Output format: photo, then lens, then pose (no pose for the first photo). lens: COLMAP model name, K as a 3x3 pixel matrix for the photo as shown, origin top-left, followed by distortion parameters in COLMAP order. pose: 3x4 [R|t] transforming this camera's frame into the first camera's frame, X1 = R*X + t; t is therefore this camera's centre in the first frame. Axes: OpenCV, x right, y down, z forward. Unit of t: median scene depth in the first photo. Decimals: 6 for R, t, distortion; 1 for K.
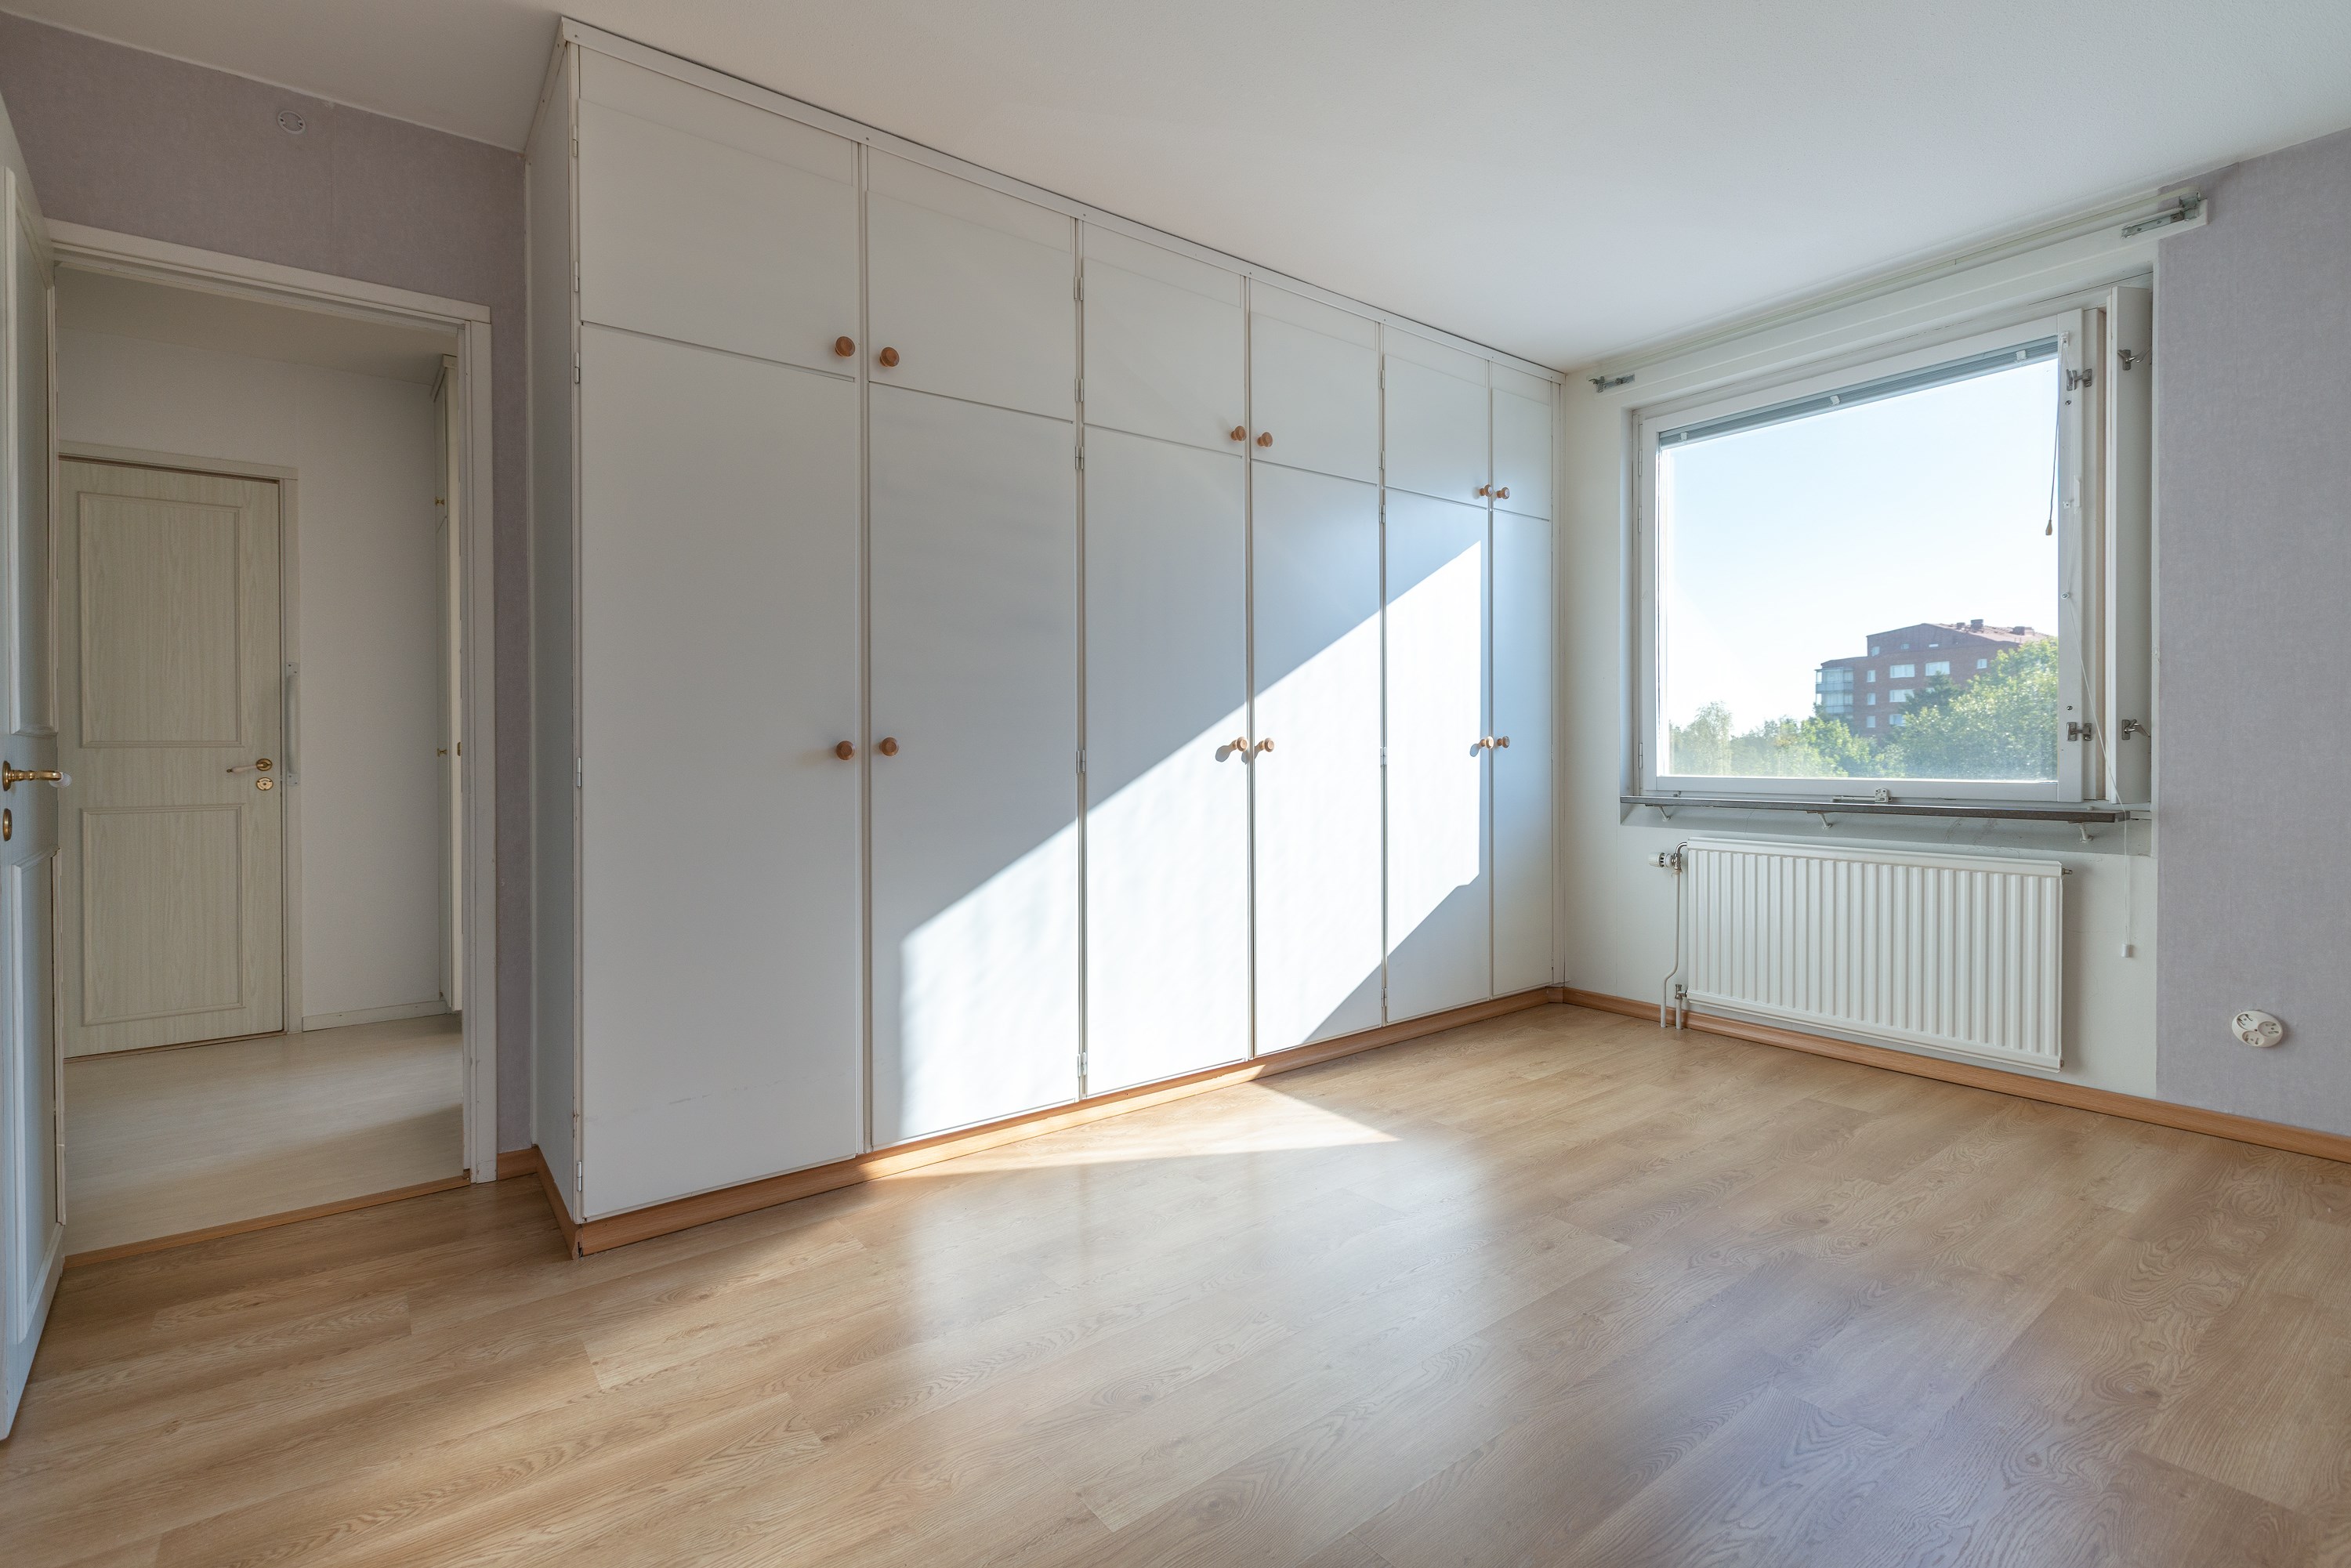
lens RADIAL K [[1072.6, 0, 1172.0], [0, 1072.6, 756.9], [0, 0, 1]] dist [0.001603, 0.000156]
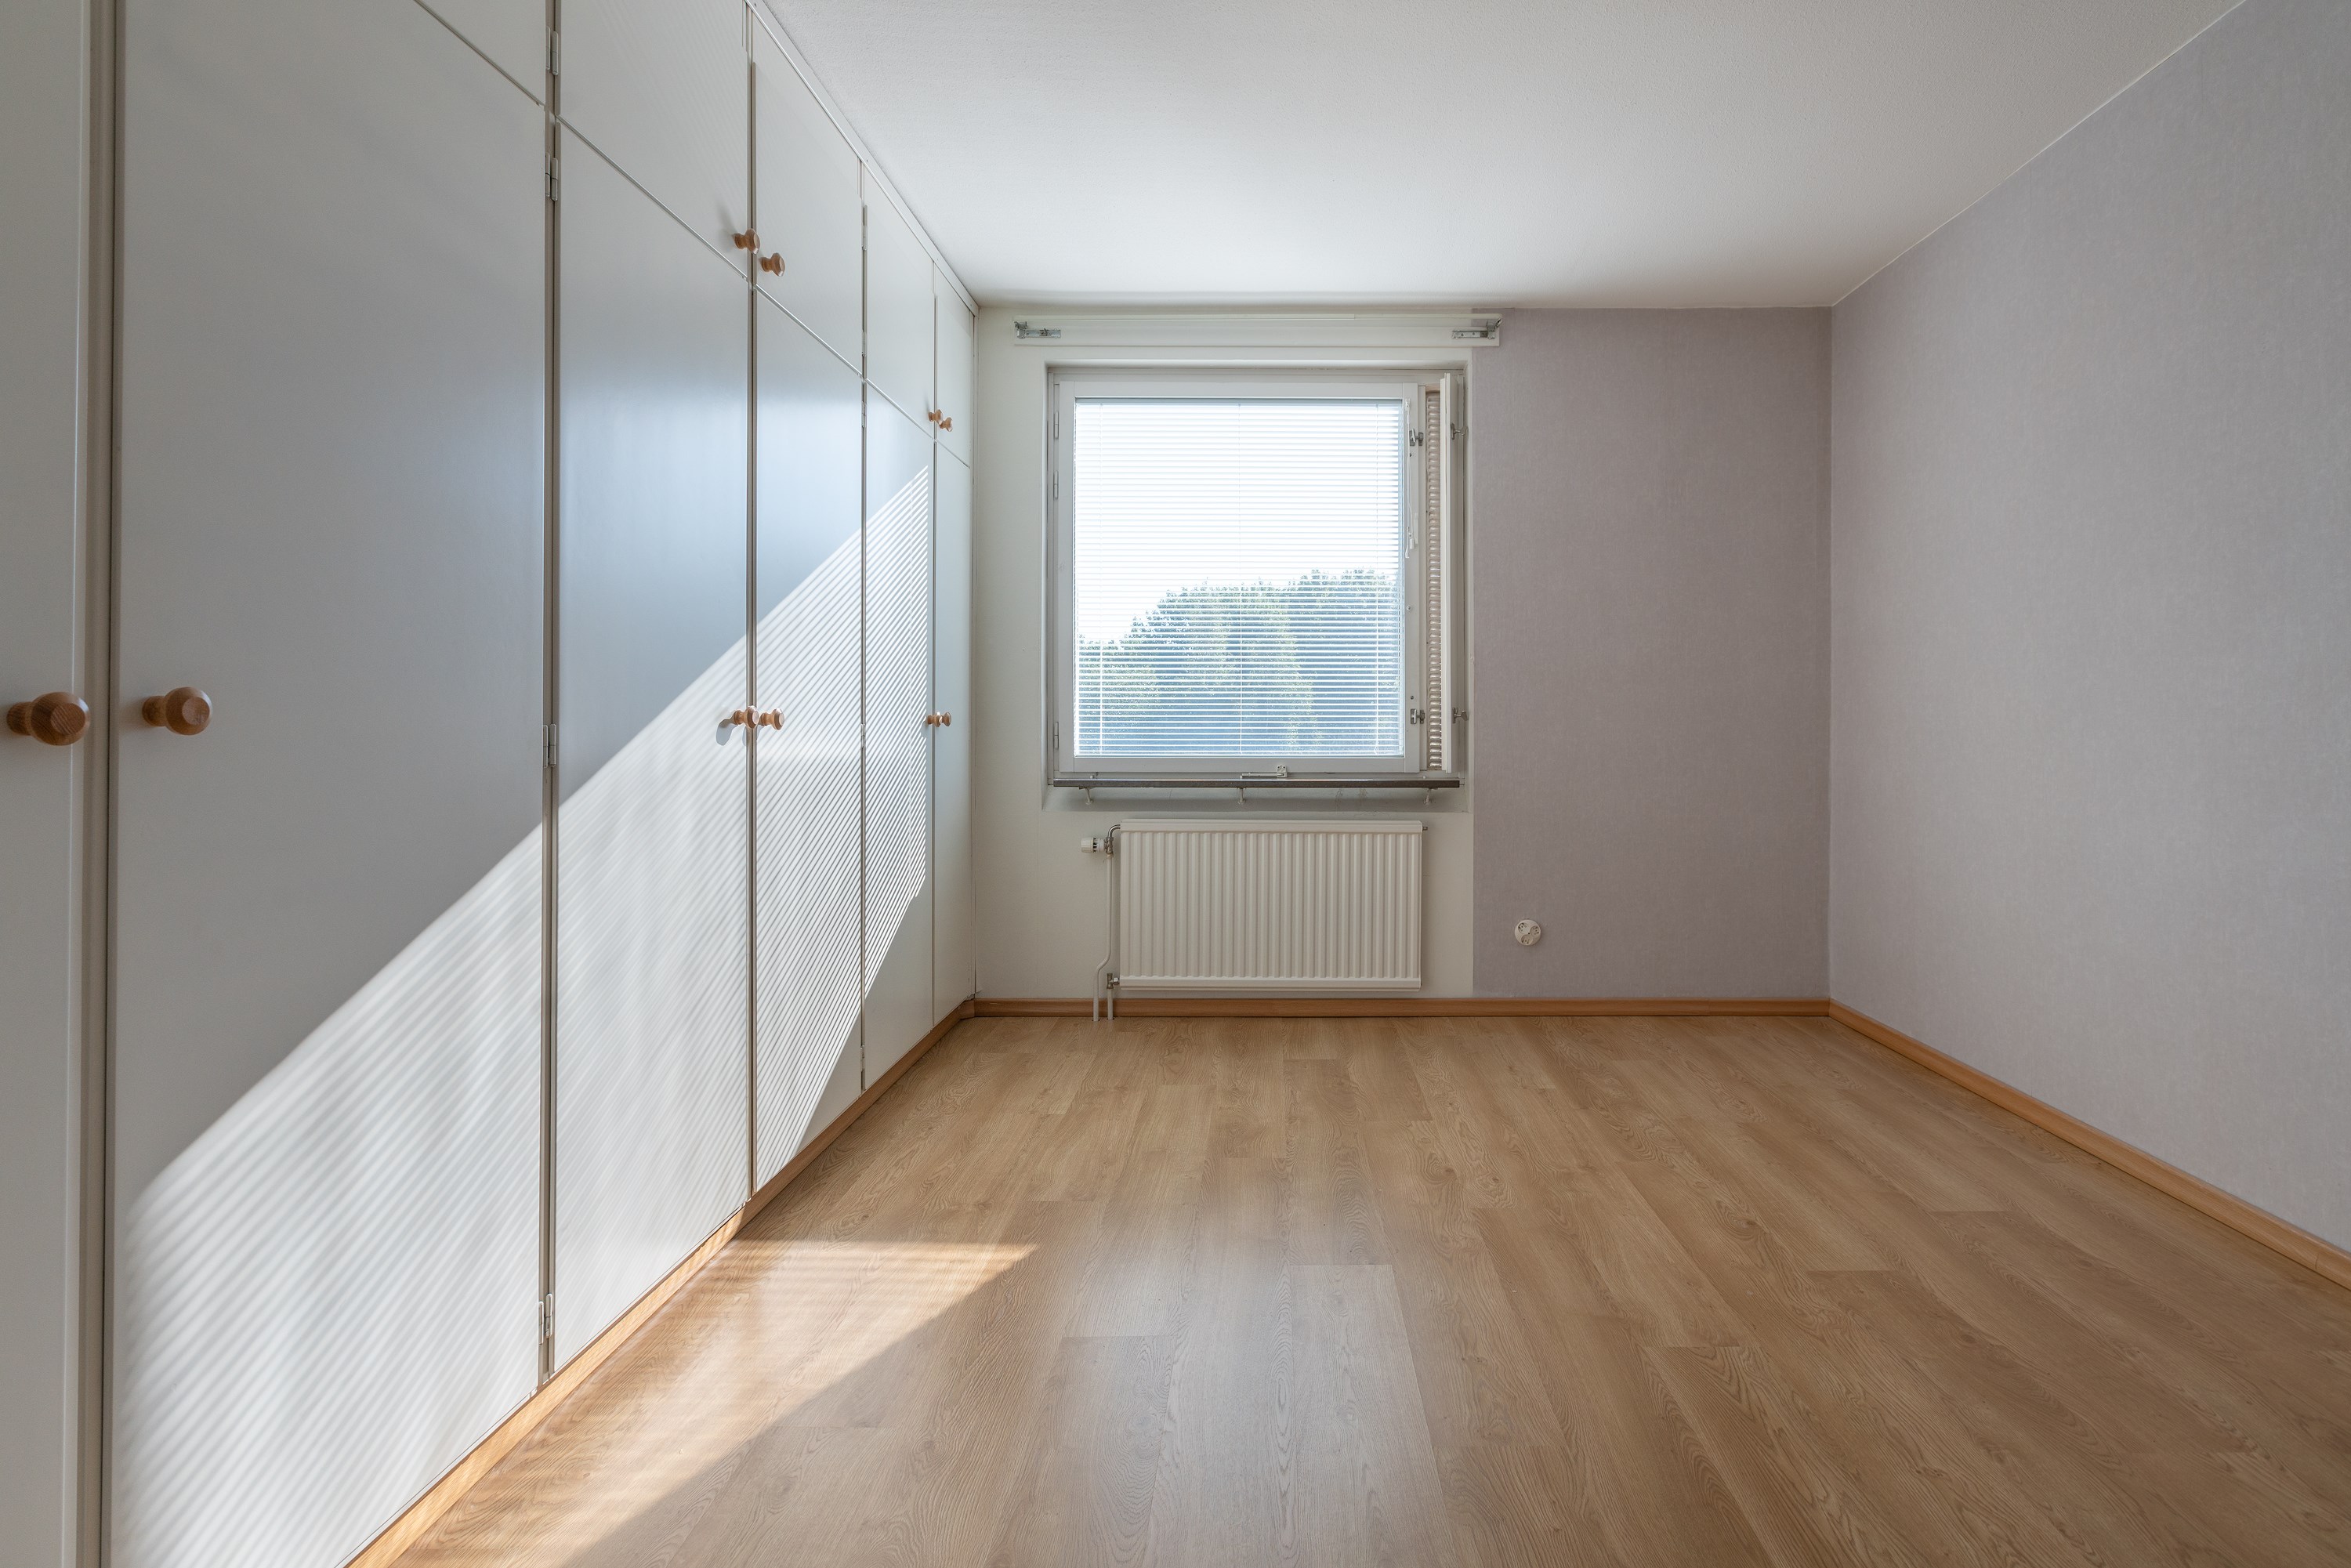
lens RADIAL K [[1090.8, 0, 1174.6], [0, 1090.8, 720.9], [0, 0, 1]] dist [0.000826, 0.000452]
pose [[0.602261, 0.012309, 0.798204, -0.324187], [0.000098, 0.999880, -0.015493, 0.001317], [-0.798299, 0.009409, 0.602188, 0.422582]]
